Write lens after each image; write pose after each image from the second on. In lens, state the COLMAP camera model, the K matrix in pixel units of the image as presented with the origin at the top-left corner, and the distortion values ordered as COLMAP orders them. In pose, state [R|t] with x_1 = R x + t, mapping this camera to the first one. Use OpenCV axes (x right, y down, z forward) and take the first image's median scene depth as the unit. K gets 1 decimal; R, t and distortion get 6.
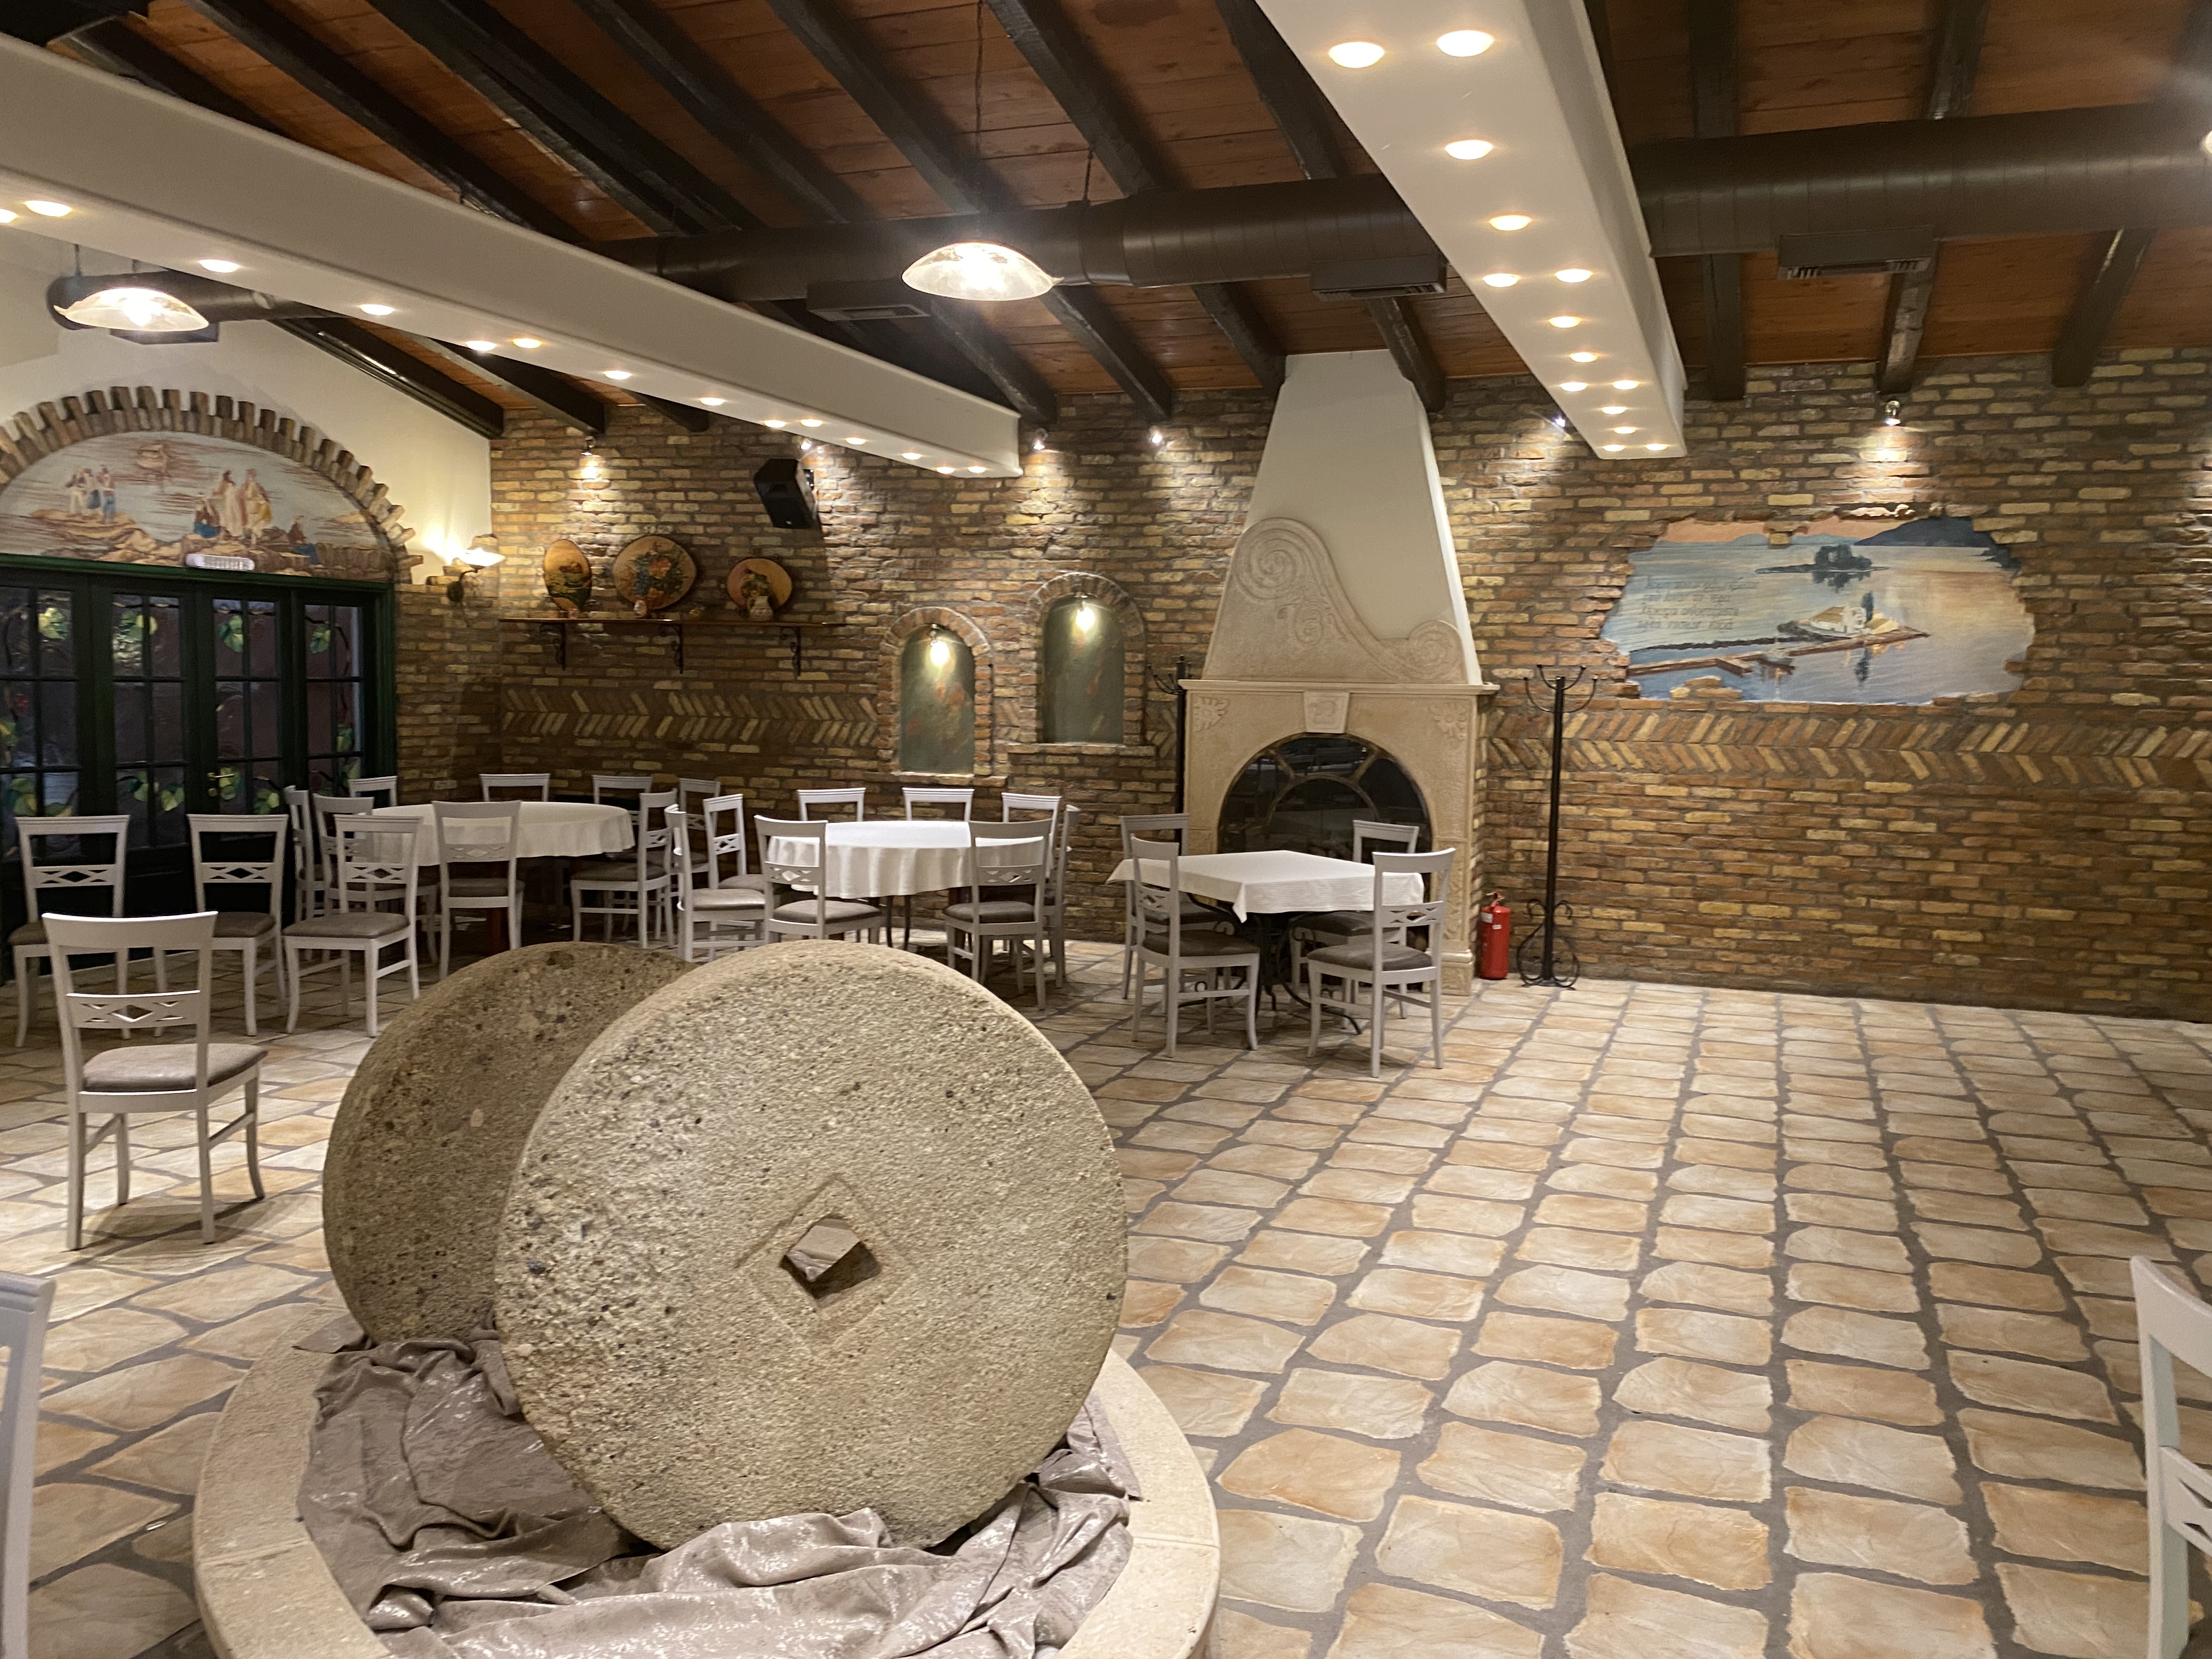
lens RADIAL K [[1710.5, 0, 1116.8], [0, 1710.5, 809.7], [0, 0, 1]] dist [0.053968, -0.055151]
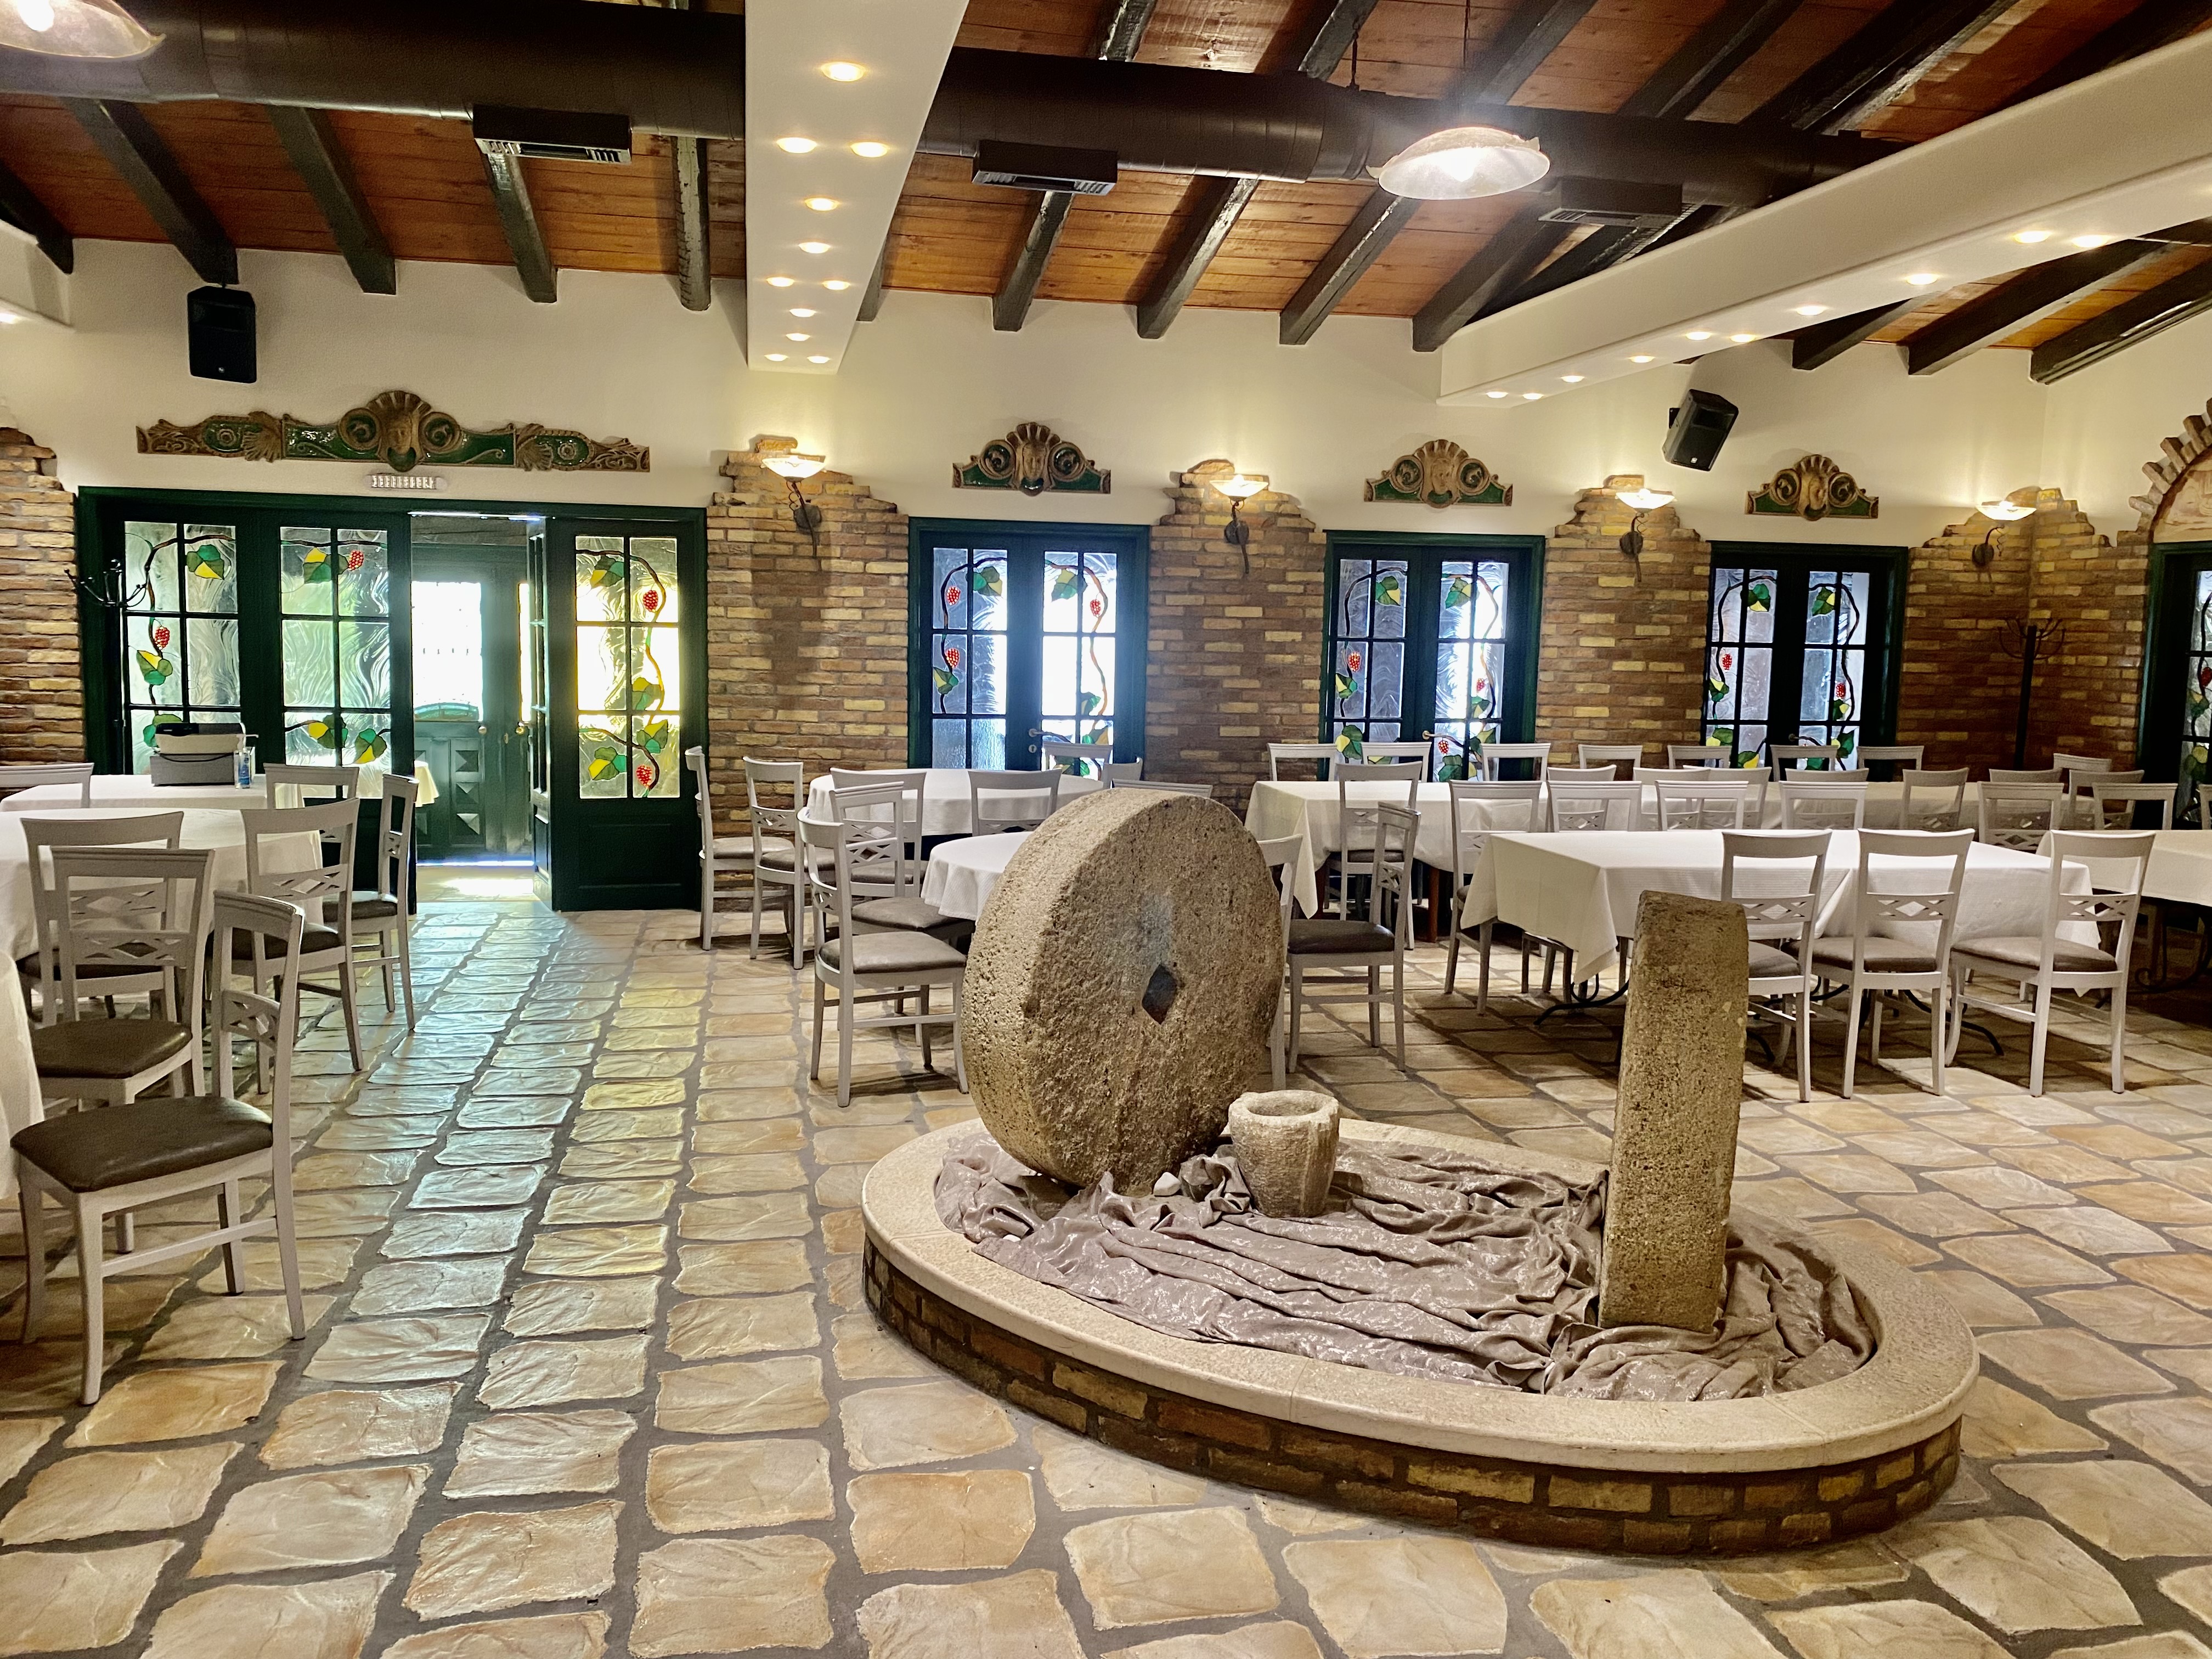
lens RADIAL K [[1710.5, 0, 1101.8], [0, 1710.5, 826.4], [0, 0, 1]] dist [0.053968, -0.055151]
pose [[-0.843481, 0.028416, -0.536406, 0.278097], [-0.076984, 0.981896, 0.173071, -0.060223], [0.531613, 0.187277, -0.826023, 0.941608]]
